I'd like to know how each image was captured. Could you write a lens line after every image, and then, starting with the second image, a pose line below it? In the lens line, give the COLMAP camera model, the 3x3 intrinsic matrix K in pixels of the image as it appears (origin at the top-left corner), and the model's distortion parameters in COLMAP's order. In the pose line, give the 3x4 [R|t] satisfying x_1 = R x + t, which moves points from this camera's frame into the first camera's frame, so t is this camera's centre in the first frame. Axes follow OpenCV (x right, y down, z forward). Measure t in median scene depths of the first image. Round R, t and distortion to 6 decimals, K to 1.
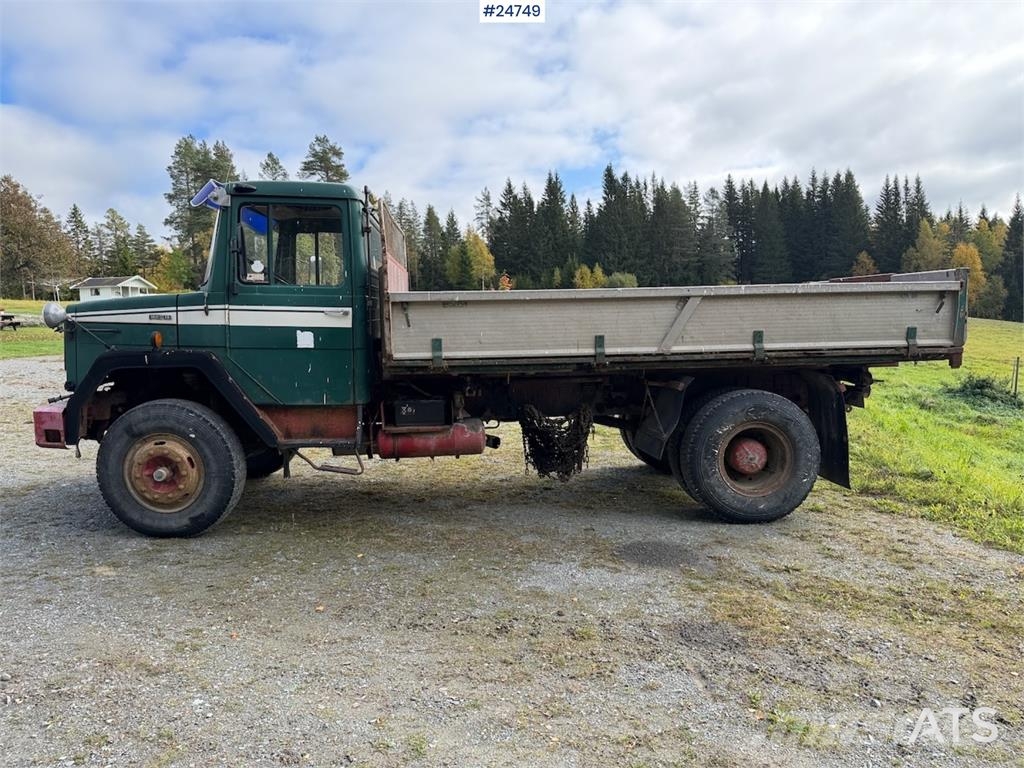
lens RADIAL K [[731.8, 0, 518.2], [0, 731.8, 384.2], [0, 0, 1]] dist [0.051780, -0.040066]
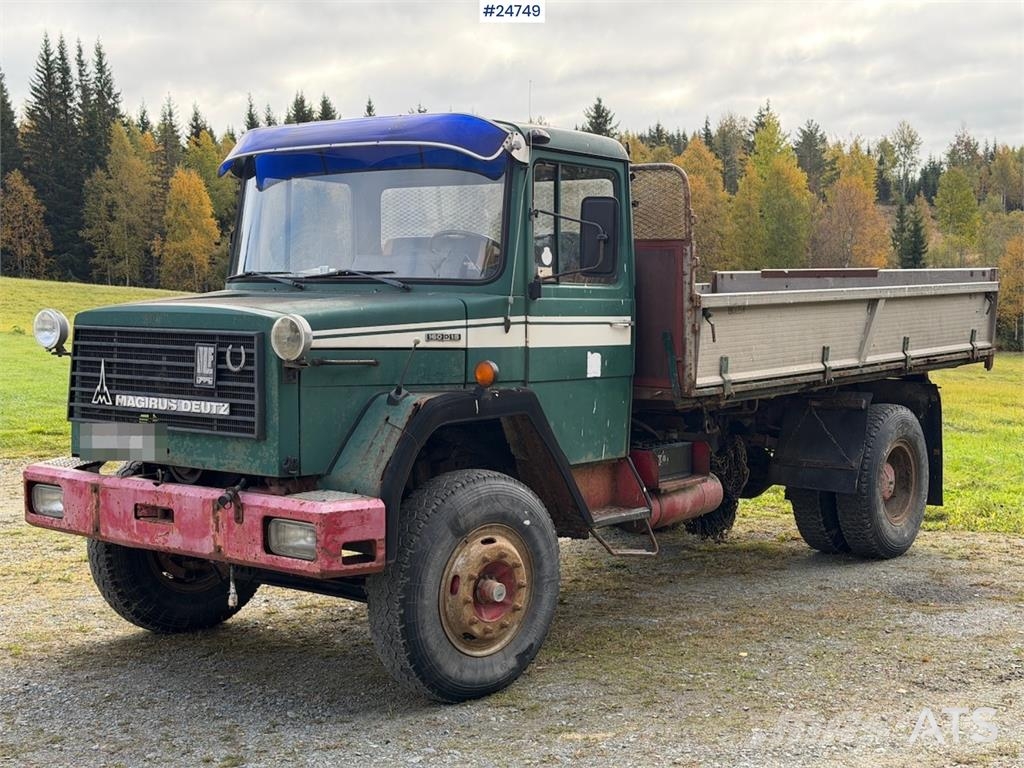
lens RADIAL K [[1490.9, 0, 517.9], [0, 1490.9, 383.0], [0, 0, 1]] dist [0.101525, 0.000000]
pose [[0.668405, -0.045258, 0.742419, -1.316075], [0.066044, 0.997816, 0.001367, -0.049090], [-0.740859, 0.048118, 0.669935, 0.132468]]
